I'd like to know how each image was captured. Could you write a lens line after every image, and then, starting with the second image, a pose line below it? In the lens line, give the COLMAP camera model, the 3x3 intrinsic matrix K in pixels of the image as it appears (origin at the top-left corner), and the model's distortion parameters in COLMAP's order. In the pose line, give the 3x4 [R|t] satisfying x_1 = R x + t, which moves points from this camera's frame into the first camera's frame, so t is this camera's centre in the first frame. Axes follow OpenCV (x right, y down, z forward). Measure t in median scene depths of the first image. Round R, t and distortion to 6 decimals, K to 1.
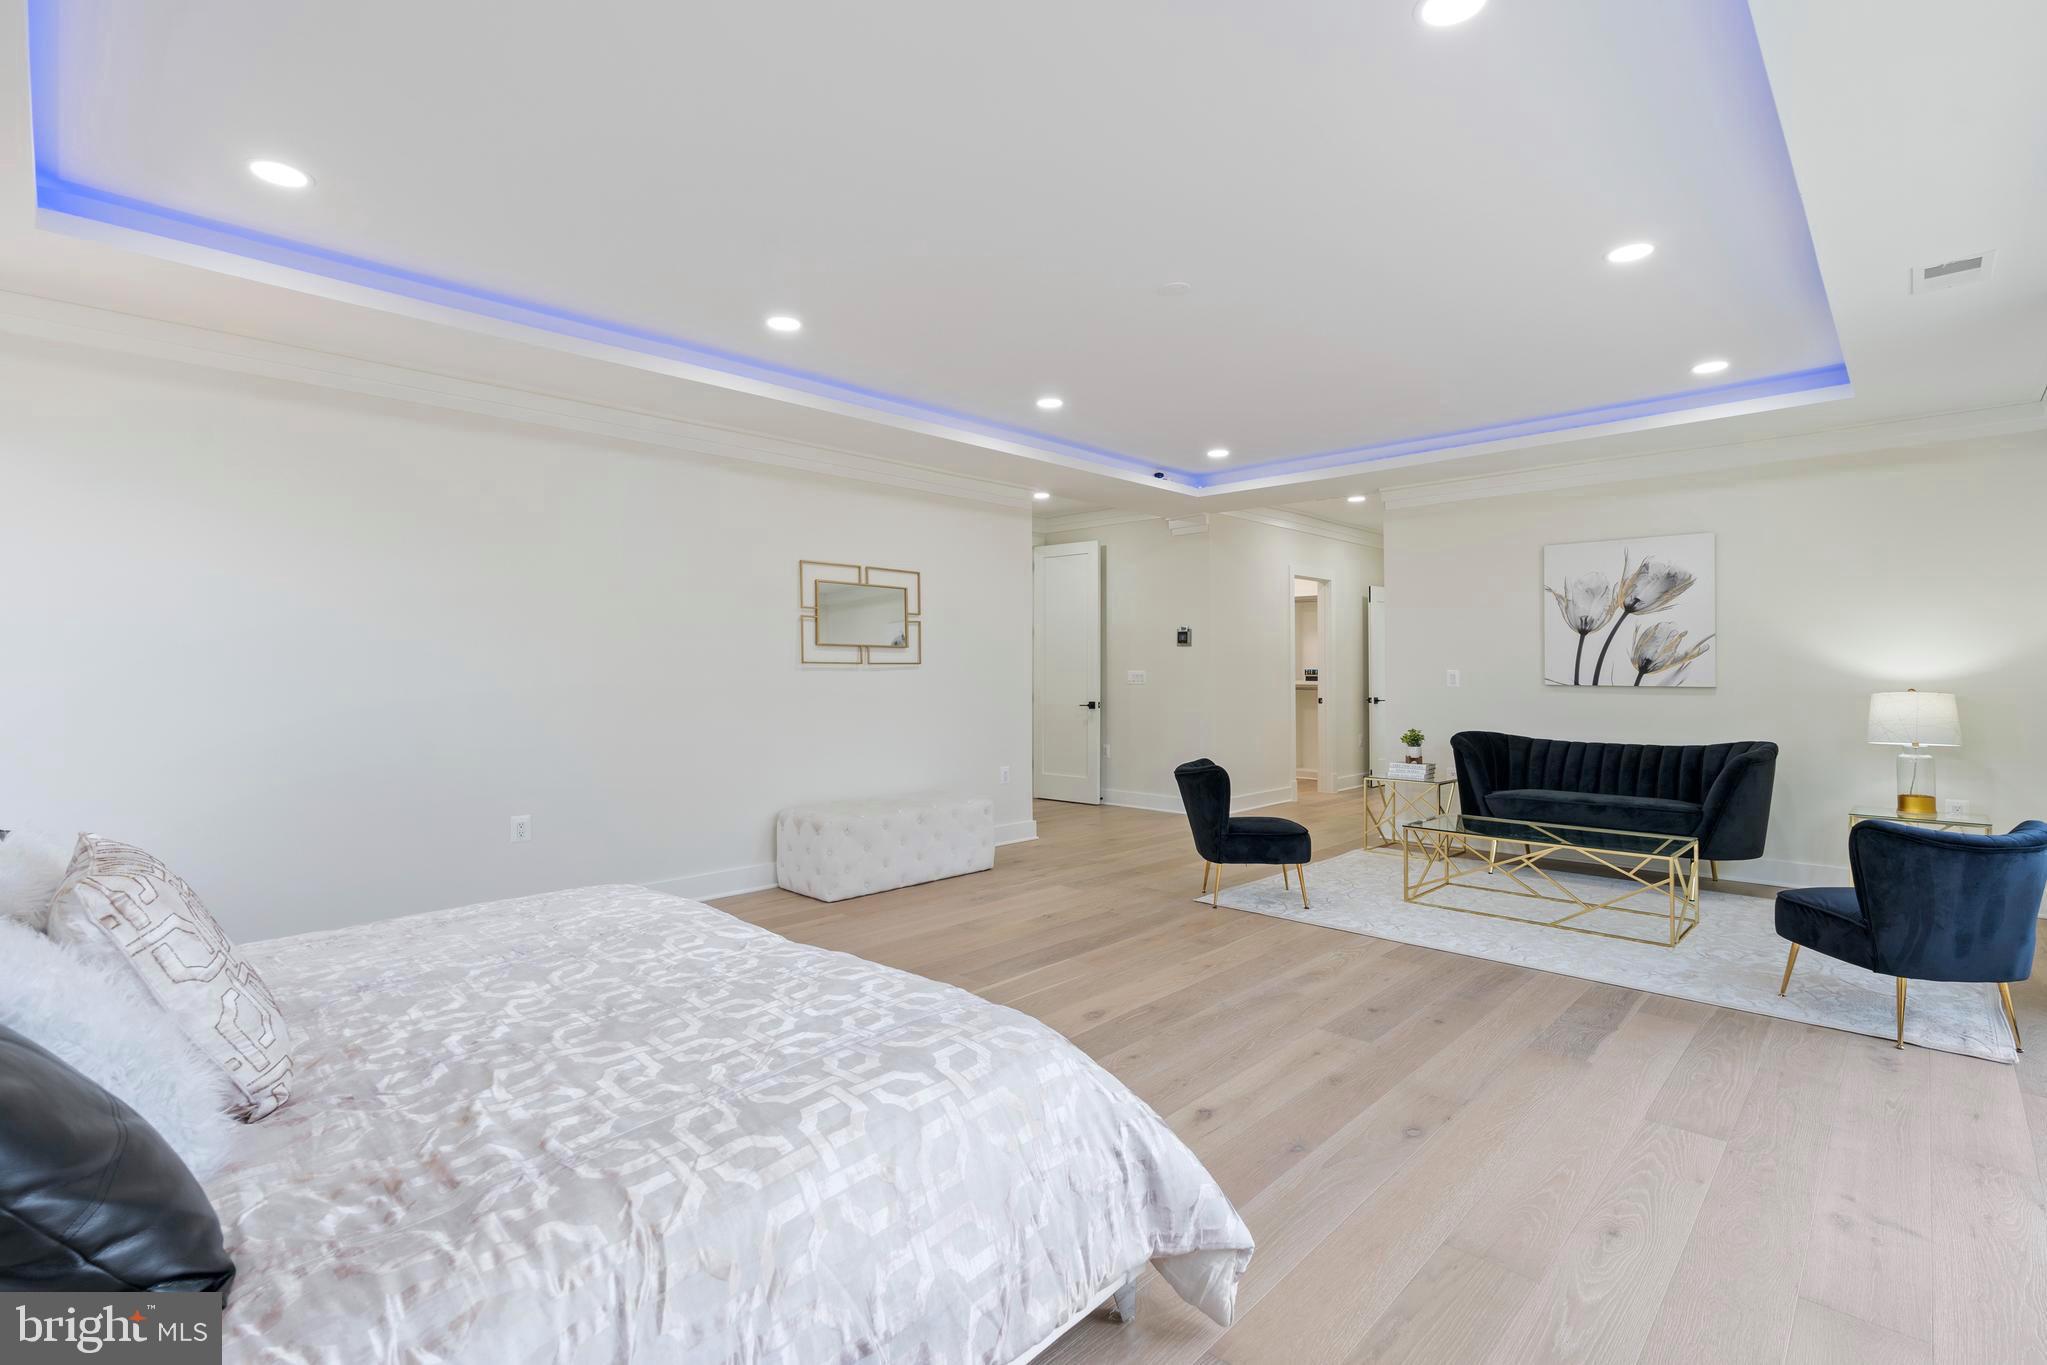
lens RADIAL K [[932.7, 0, 1028.2], [0, 932.7, 674.4], [0, 0, 1]] dist [-0.002392, 0.010670]
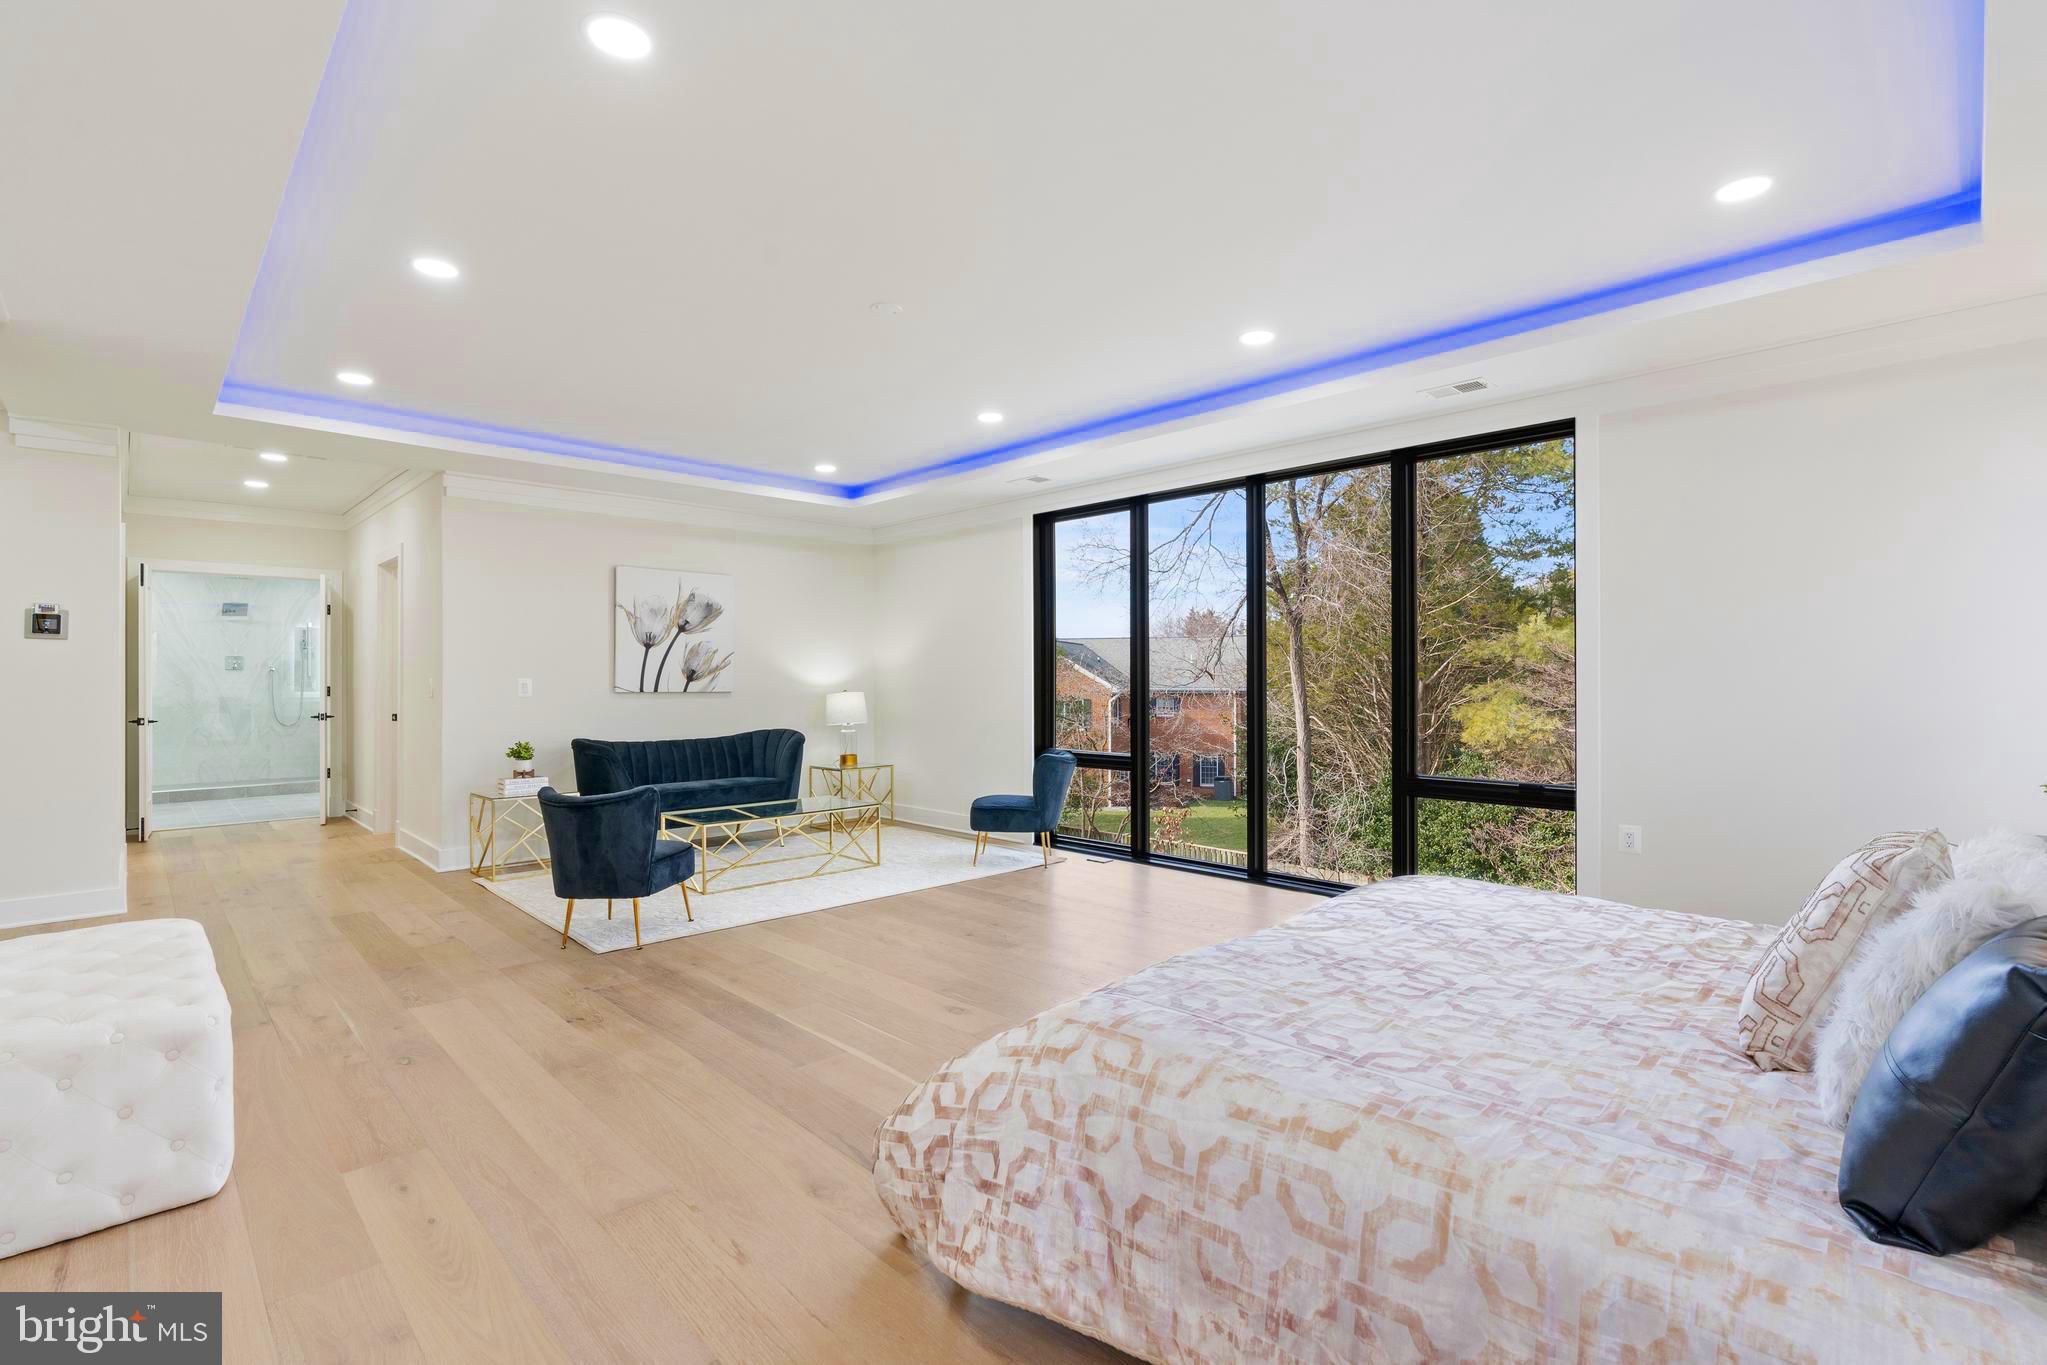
lens RADIAL K [[932.7, 0, 1028.2], [0, 932.7, 674.4], [0, 0, 1]] dist [-0.002392, 0.010670]
pose [[0.036389, 0.002300, 0.999335, -0.562086], [0.002343, 0.999994, -0.002387, -0.006408], [-0.999335, 0.002428, 0.036383, 0.503050]]
